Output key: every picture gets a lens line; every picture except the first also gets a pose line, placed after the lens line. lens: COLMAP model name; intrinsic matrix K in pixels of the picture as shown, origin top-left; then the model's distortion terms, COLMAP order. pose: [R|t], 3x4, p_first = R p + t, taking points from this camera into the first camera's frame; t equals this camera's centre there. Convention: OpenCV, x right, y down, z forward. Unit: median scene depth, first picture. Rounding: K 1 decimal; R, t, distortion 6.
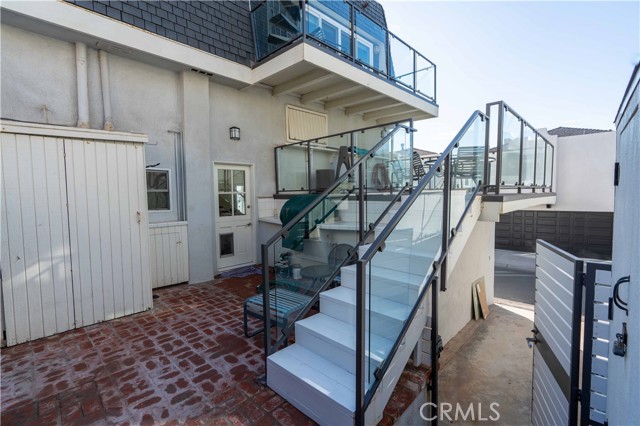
lens RADIAL K [[291.8, 0, 316.0], [0, 291.8, 211.5], [0, 0, 1]] dist [-0.000544, 0.000039]
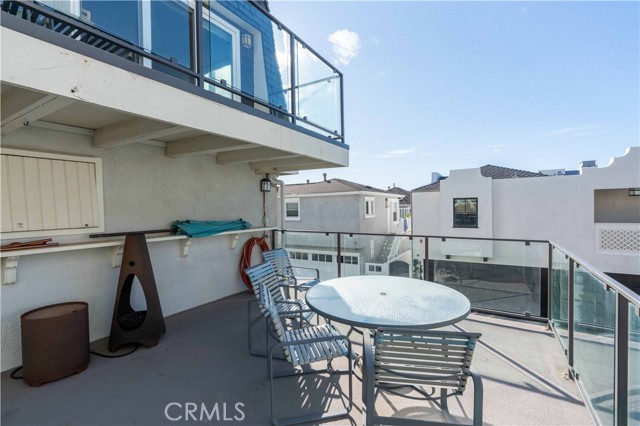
lens RADIAL K [[291.8, 0, 316.0], [0, 291.8, 211.5], [0, 0, 1]] dist [-0.000544, 0.000039]
pose [[0.976781, -0.001824, 0.214232, 0.236992], [0.013355, 0.998537, -0.052393, -0.207584], [-0.213823, 0.054038, 0.975377, 0.472866]]
